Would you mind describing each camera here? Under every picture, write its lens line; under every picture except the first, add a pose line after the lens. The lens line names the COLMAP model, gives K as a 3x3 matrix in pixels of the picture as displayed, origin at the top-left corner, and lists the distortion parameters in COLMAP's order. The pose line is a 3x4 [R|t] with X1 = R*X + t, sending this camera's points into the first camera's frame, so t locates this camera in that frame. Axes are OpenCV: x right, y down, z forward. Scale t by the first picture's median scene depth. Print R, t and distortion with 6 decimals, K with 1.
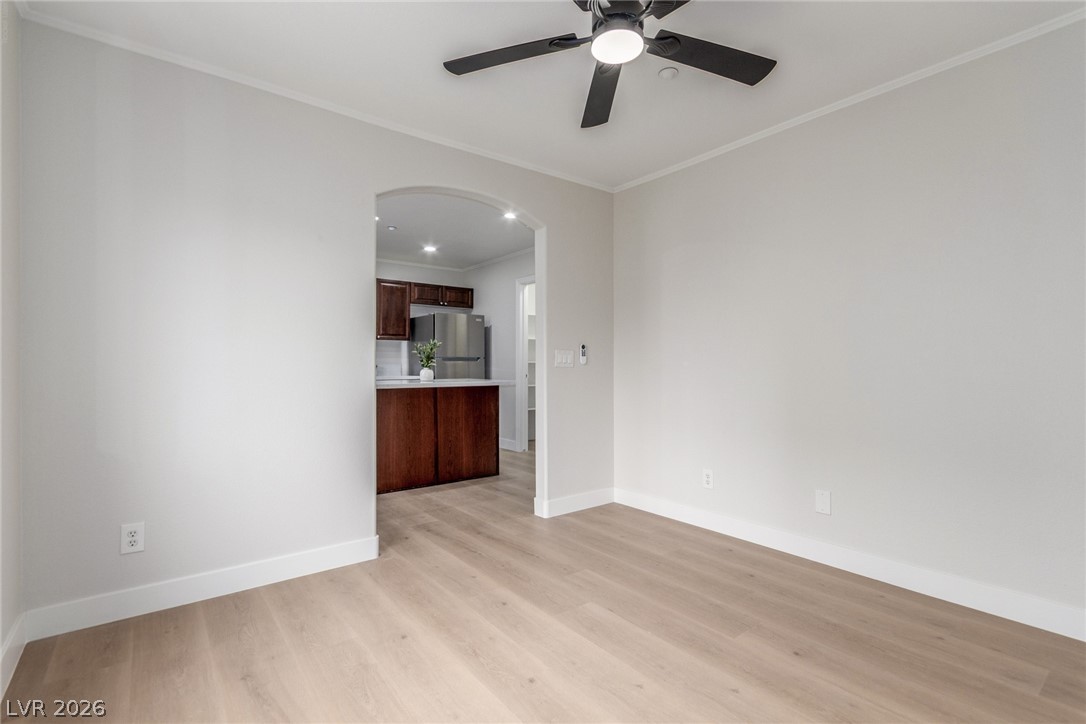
lens RADIAL K [[503.9, 0, 541.7], [0, 503.9, 357.3], [0, 0, 1]] dist [-0.004449, 0.003134]
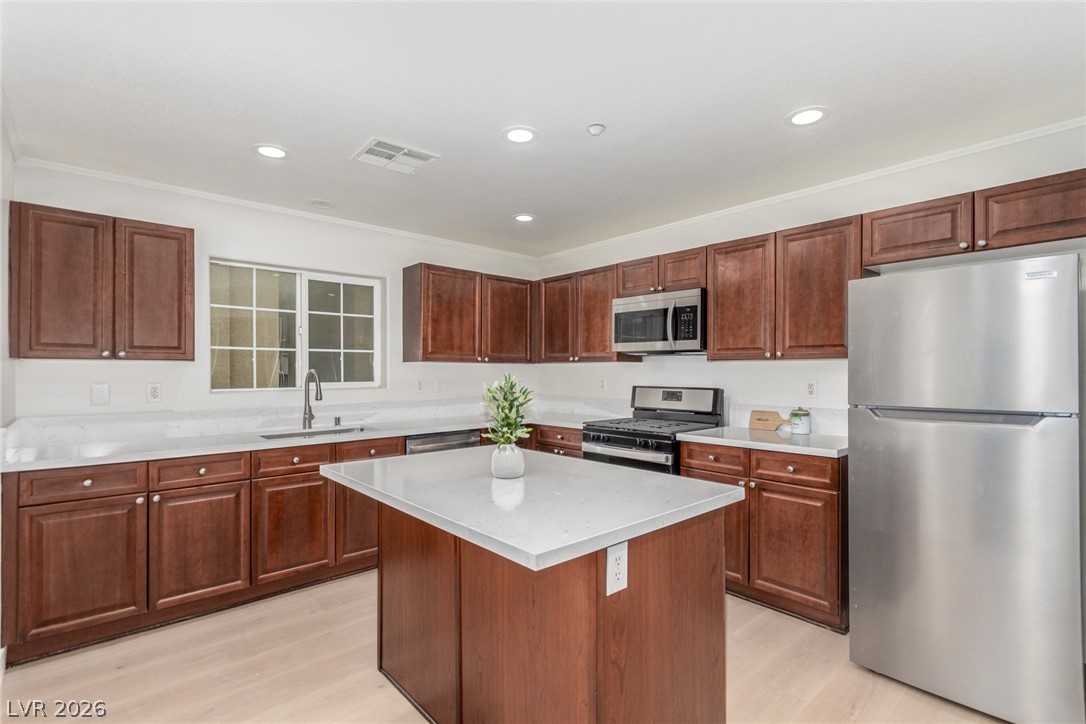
lens RADIAL K [[503.9, 0, 549.7], [0, 503.9, 370.7], [0, 0, 1]] dist [-0.004449, 0.003134]
pose [[0.079808, -0.001940, -0.996808, 0.125798], [0.013897, 0.999903, -0.000833, -0.025929], [0.996713, -0.013786, 0.079827, 0.716355]]
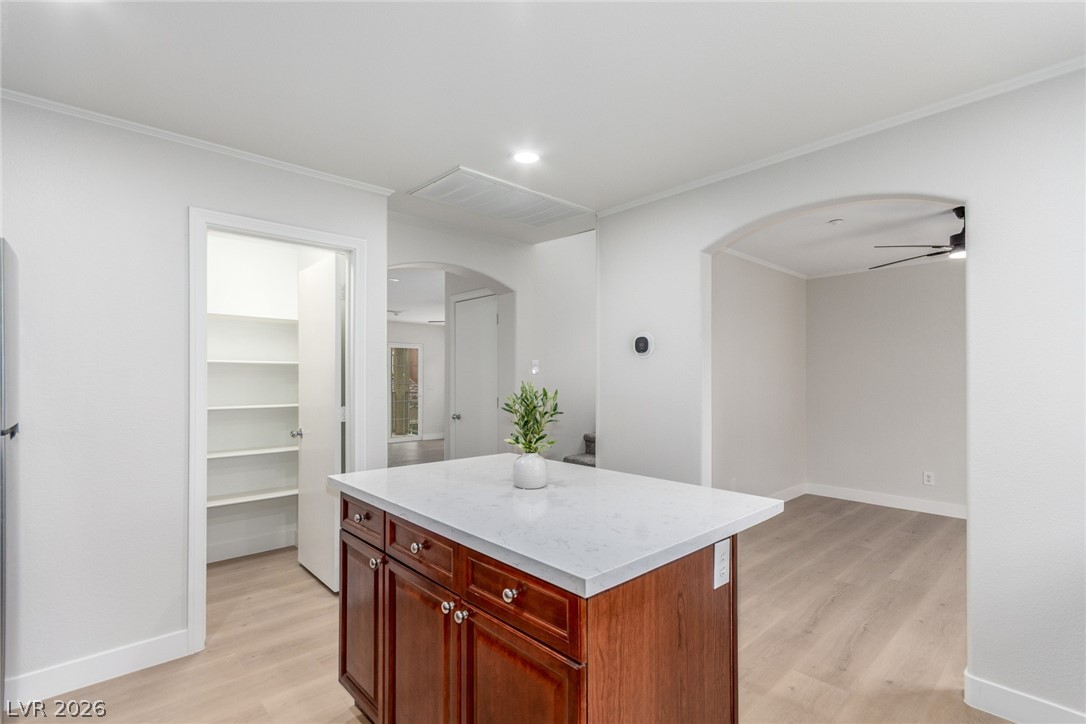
lens RADIAL K [[503.9, 0, 548.5], [0, 503.9, 370.9], [0, 0, 1]] dist [-0.004449, 0.003134]
pose [[-0.077944, 0.011937, 0.996886, -0.441582], [-0.012965, 0.999832, -0.012986, -0.026004], [-0.996873, -0.013937, -0.077776, 0.727775]]
